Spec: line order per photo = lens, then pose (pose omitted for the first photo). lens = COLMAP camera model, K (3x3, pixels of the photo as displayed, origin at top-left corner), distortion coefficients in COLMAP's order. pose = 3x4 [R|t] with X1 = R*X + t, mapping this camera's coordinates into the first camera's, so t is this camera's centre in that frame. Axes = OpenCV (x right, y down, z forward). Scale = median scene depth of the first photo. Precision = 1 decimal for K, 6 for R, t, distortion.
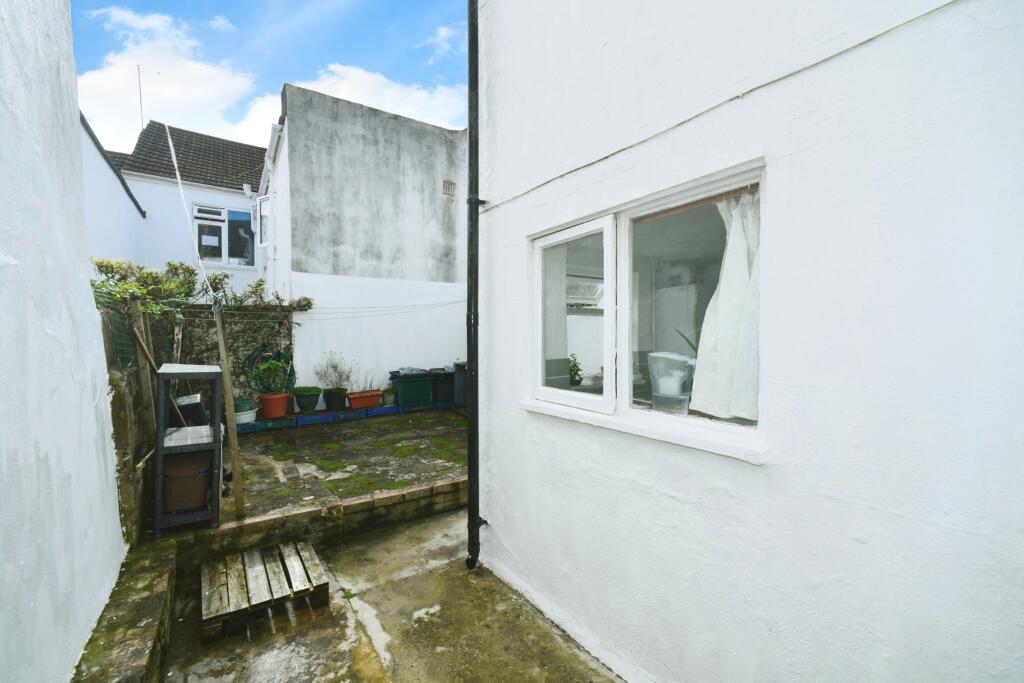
lens RADIAL K [[423.3, 0, 511.3], [0, 423.3, 337.5], [0, 0, 1]] dist [-0.000483, -0.000247]
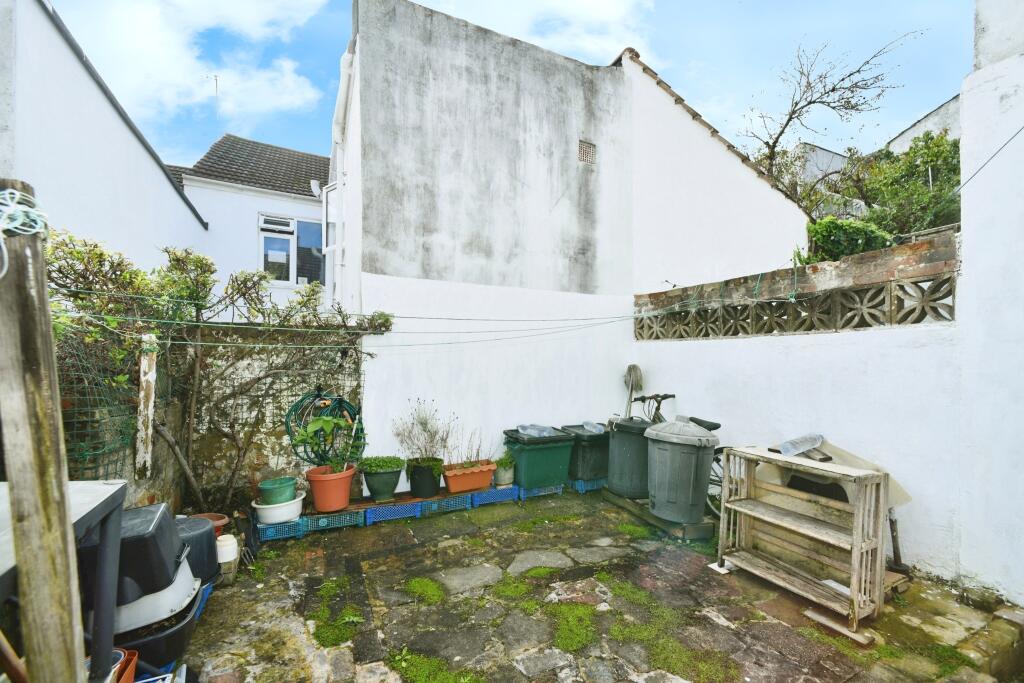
lens RADIAL K [[423.3, 0, 506.9], [0, 423.3, 368.6], [0, 0, 1]] dist [-0.000483, -0.000247]
pose [[0.986780, 0.012845, -0.161557, -0.185453], [-0.013442, 0.999906, -0.002603, -0.011343], [0.161508, 0.004740, 0.986860, 0.380021]]
